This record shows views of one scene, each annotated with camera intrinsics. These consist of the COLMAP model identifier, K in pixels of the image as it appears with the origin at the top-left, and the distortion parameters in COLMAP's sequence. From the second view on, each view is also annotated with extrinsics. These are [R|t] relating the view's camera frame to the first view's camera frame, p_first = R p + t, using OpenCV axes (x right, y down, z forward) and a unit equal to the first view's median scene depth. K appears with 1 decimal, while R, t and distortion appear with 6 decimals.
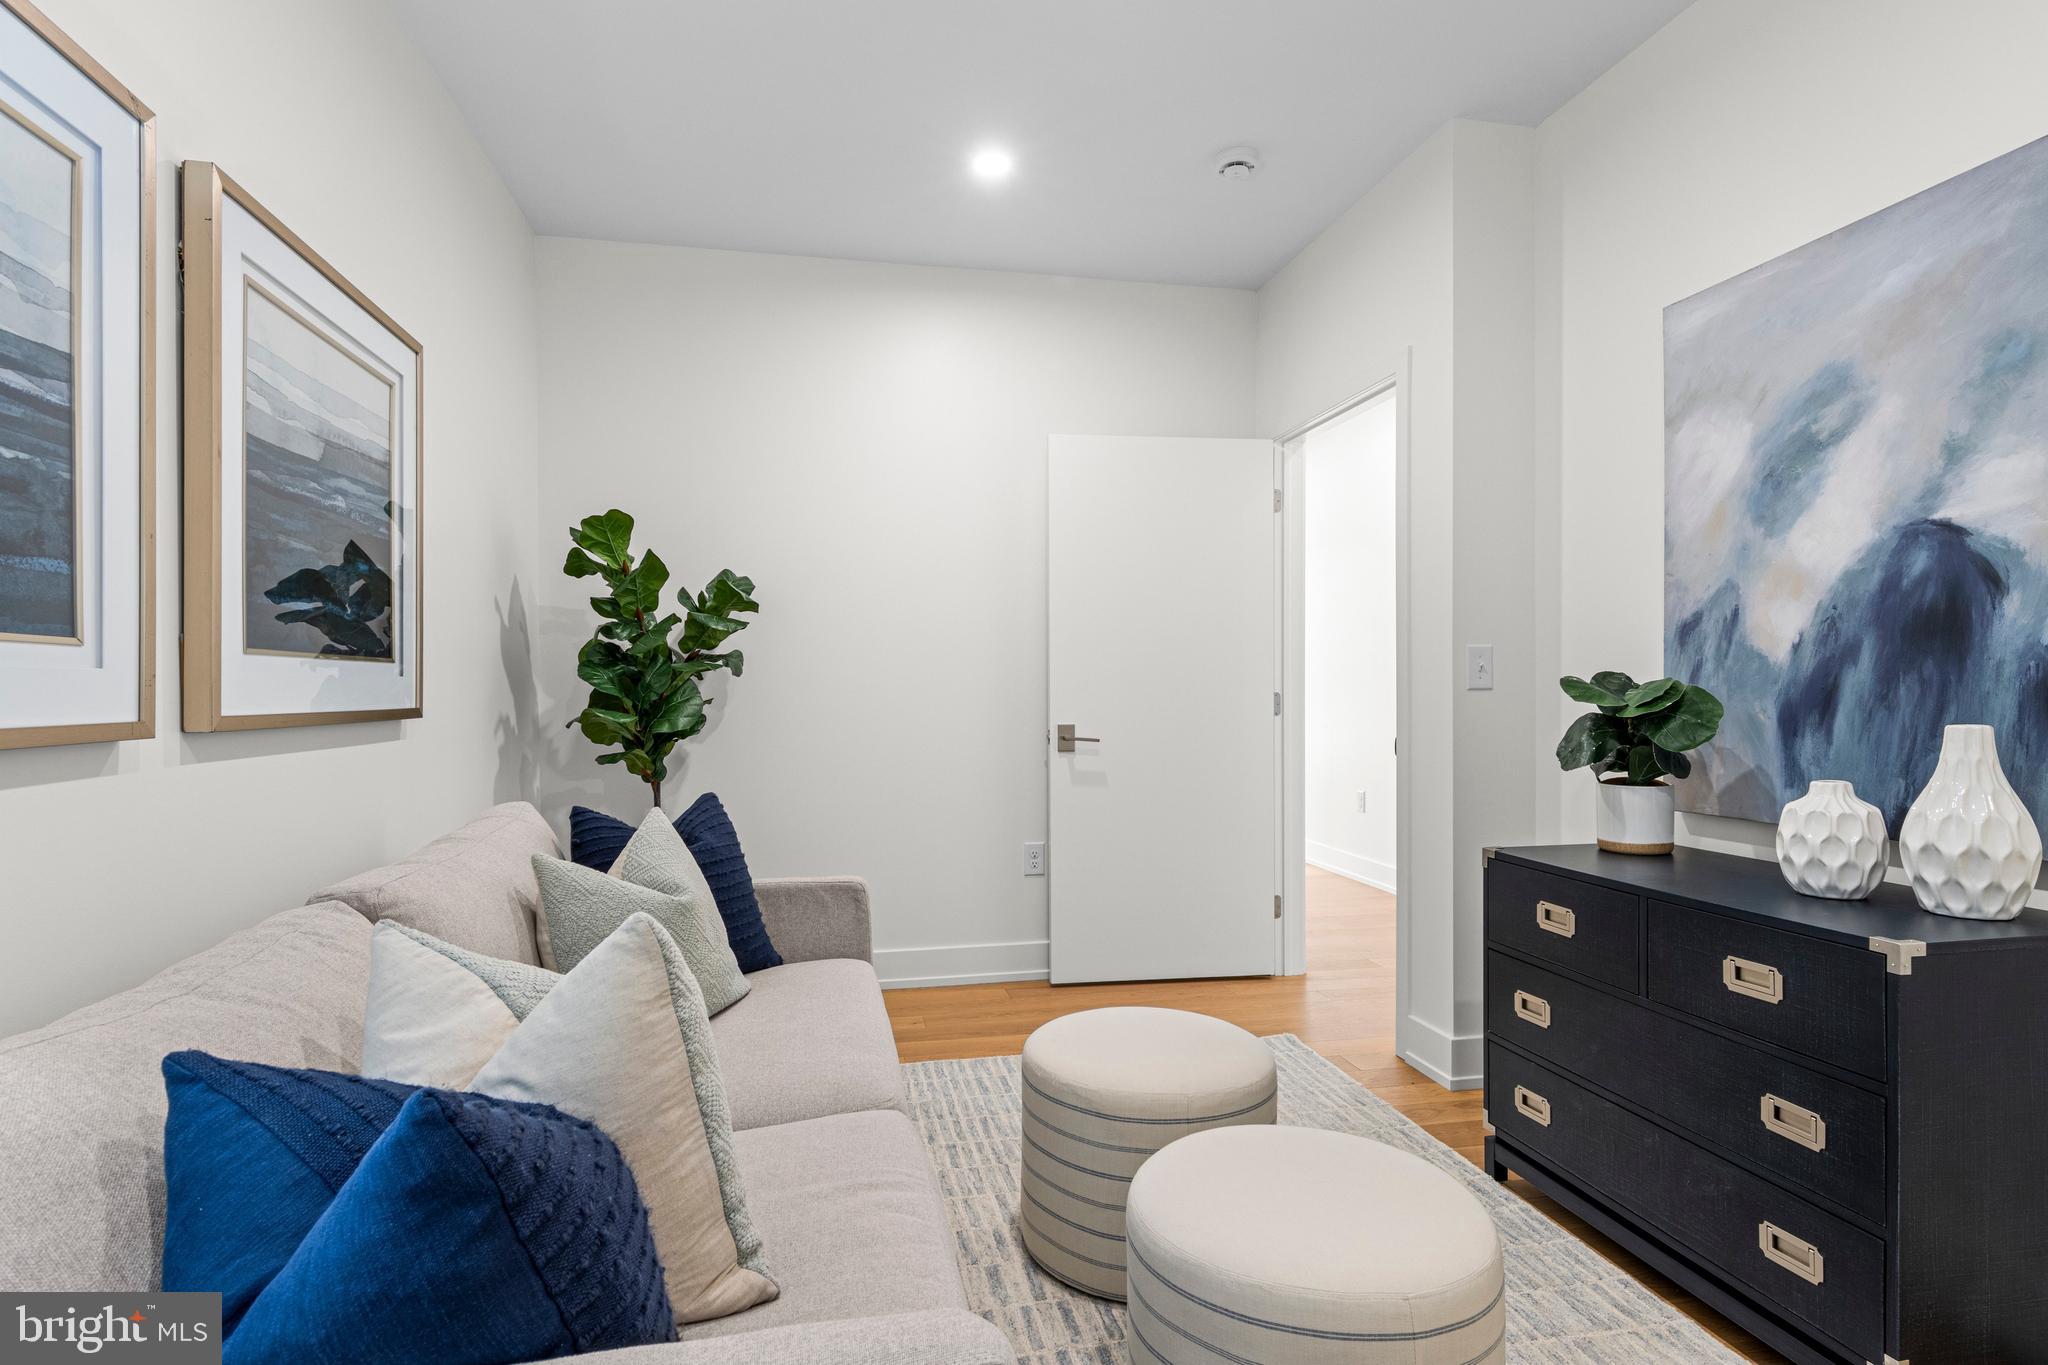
lens RADIAL K [[1045.7, 0, 1021.1], [0, 1045.7, 684.3], [0, 0, 1]] dist [0.011124, -0.001138]
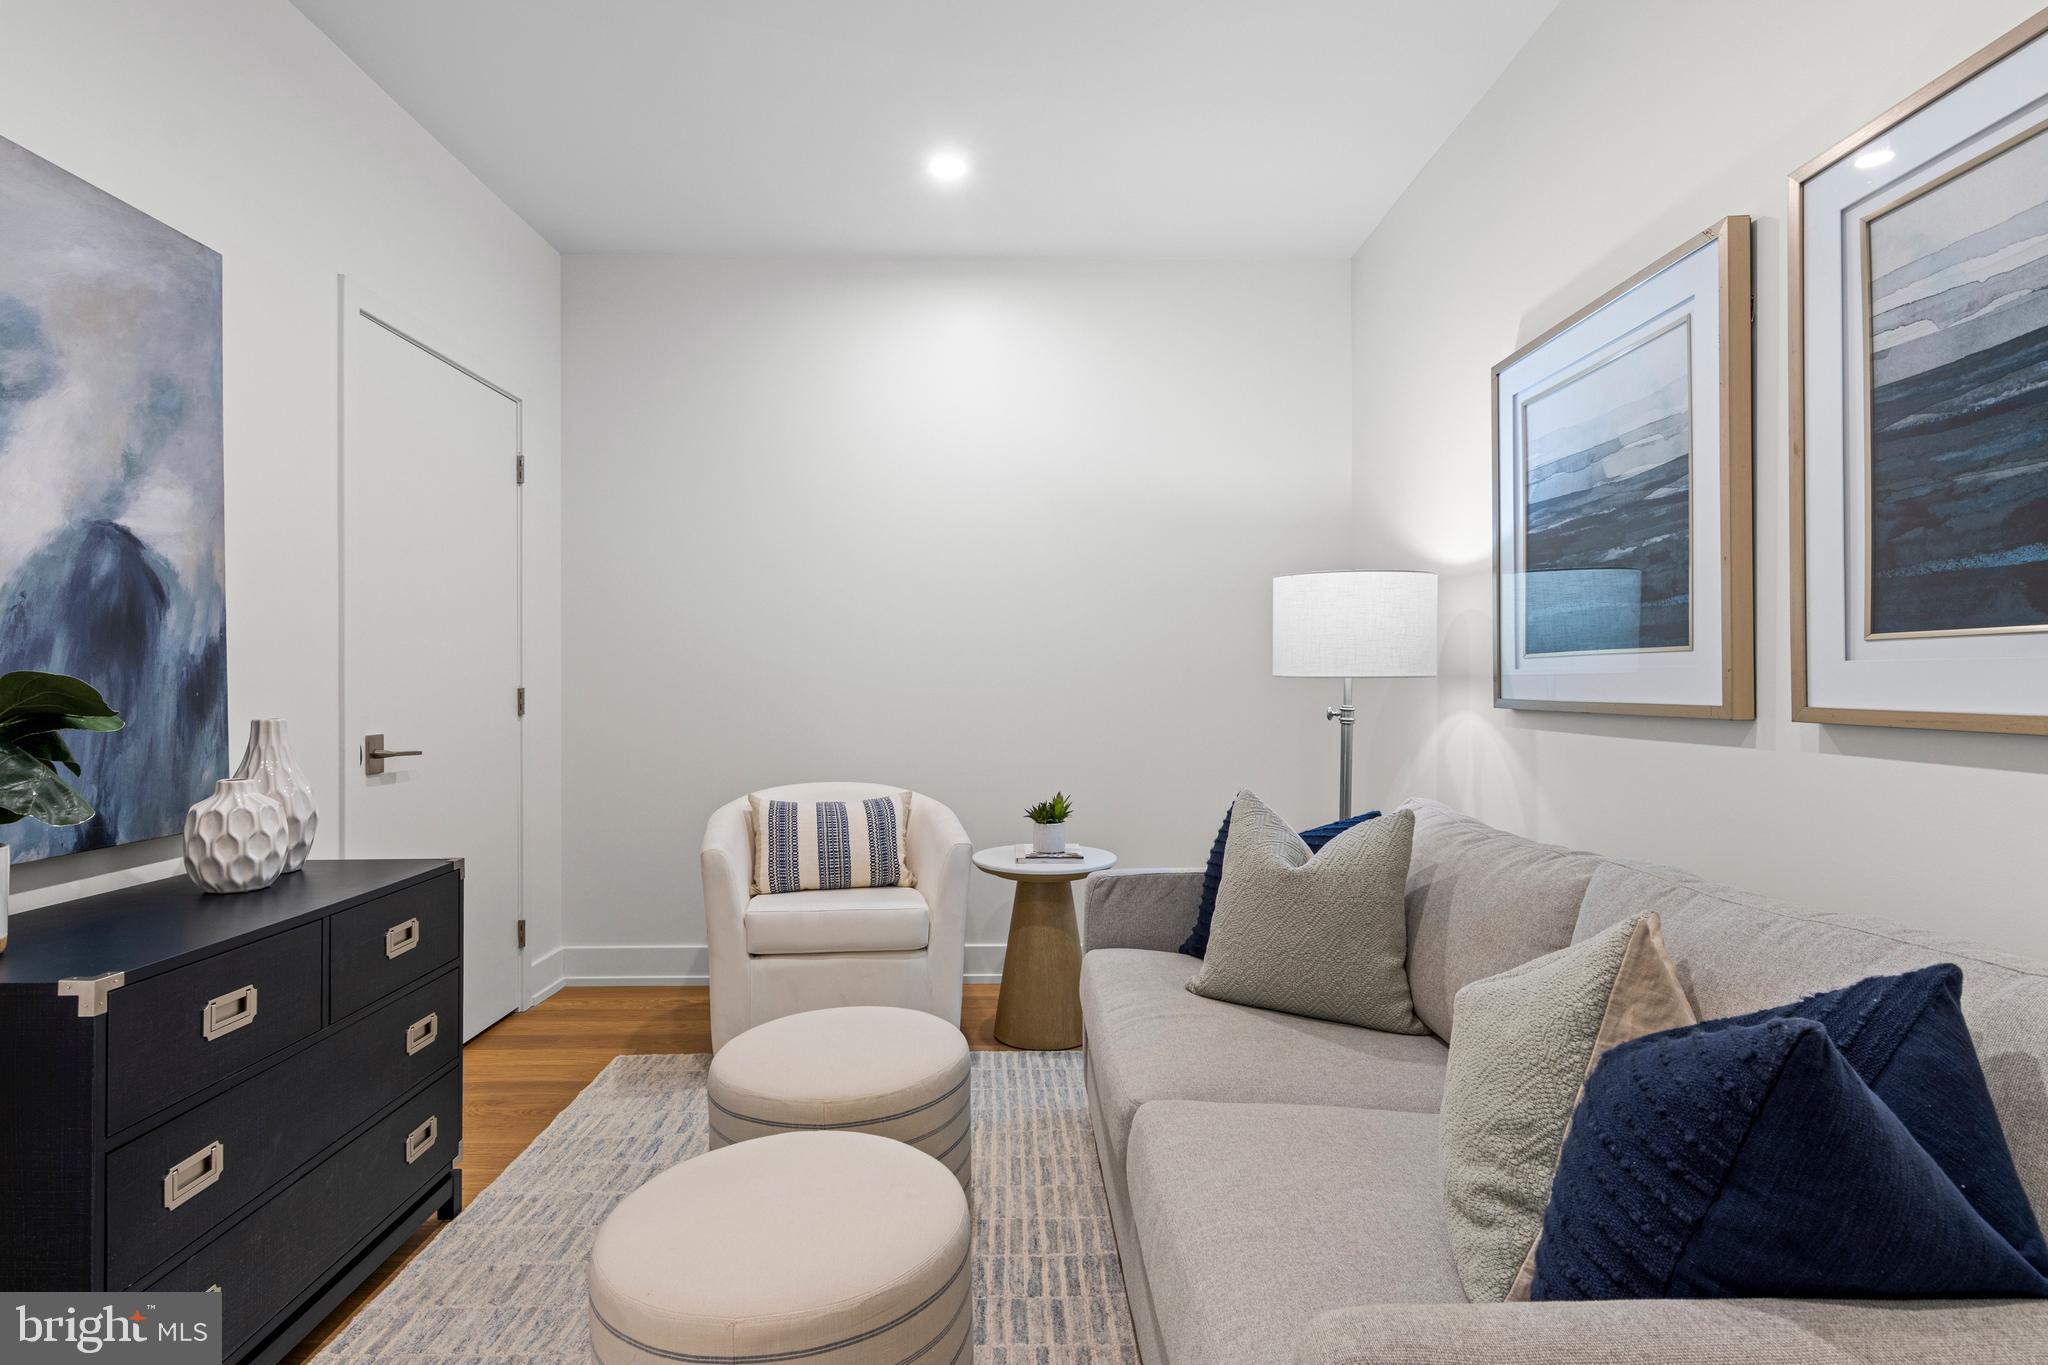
lens RADIAL K [[1045.7, 0, 1021.1], [0, 1045.7, 684.3], [0, 0, 1]] dist [0.011124, -0.001138]
pose [[-0.983483, 0.006332, 0.180889, -0.174275], [0.006062, 0.999980, -0.002047, 0.005188], [-0.180898, -0.000917, -0.983501, 1.840794]]
